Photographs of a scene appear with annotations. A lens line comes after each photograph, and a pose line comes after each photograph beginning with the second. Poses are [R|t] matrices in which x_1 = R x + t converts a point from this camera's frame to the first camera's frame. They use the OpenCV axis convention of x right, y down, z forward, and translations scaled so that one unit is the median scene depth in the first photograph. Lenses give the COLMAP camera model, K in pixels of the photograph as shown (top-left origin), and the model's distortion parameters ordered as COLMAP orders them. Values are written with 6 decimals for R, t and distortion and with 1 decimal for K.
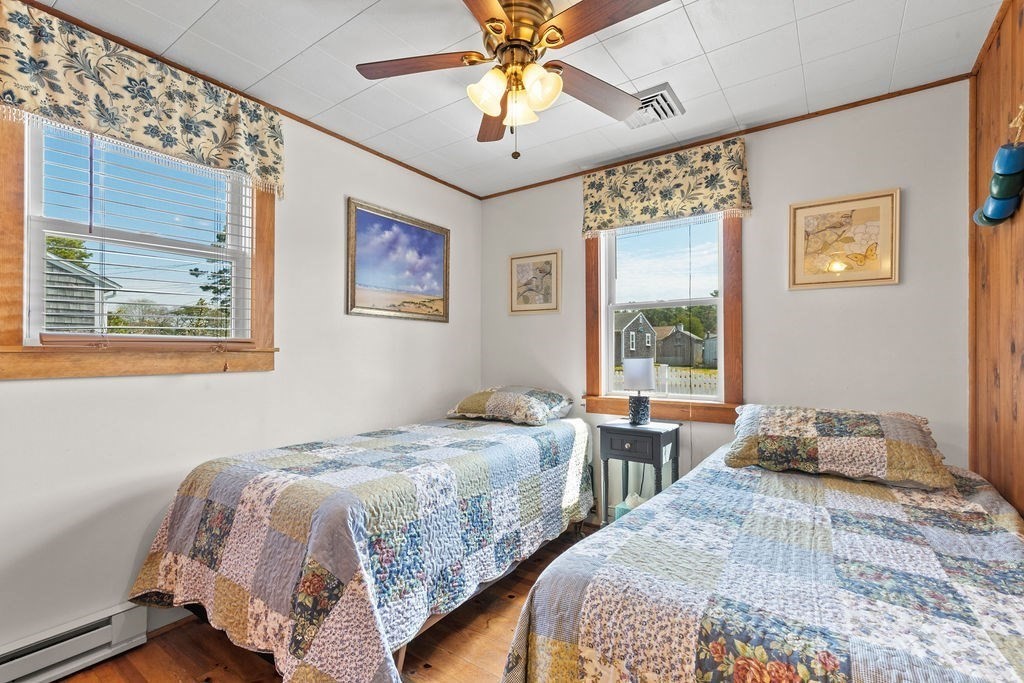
lens RADIAL K [[465.6, 0, 516.2], [0, 465.6, 343.2], [0, 0, 1]] dist [0.005761, -0.003589]
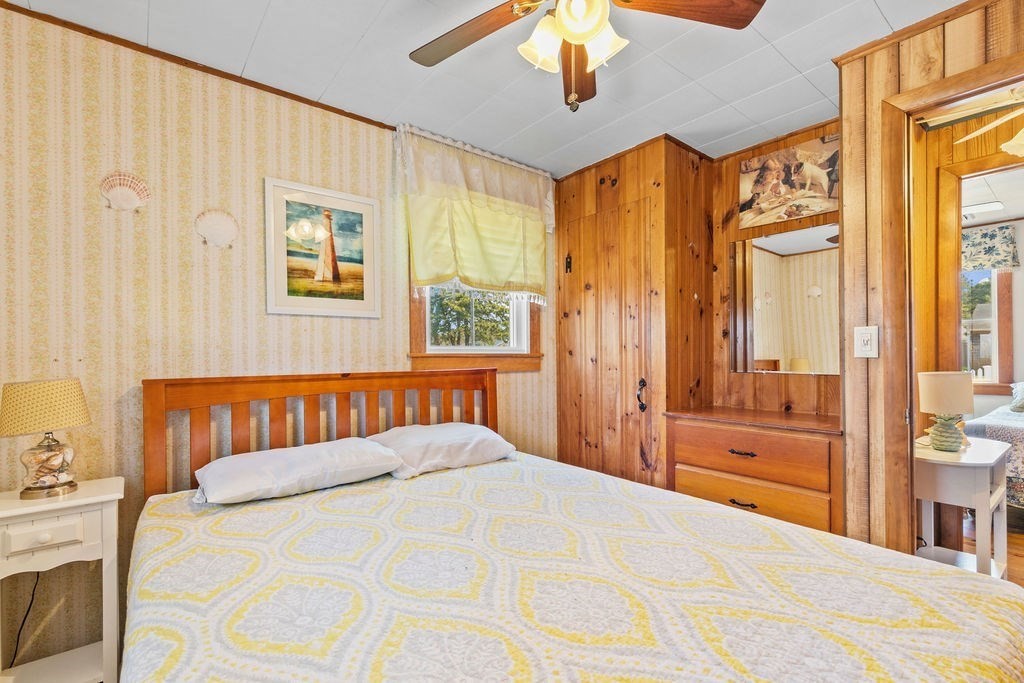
lens RADIAL K [[465.6, 0, 508.1], [0, 465.6, 350.7], [0, 0, 1]] dist [0.005761, -0.003589]
pose [[0.962080, -0.008600, -0.272632, -0.803560], [0.012701, 0.999831, 0.013284, -0.030970], [0.272471, -0.016243, 0.962027, -1.109884]]
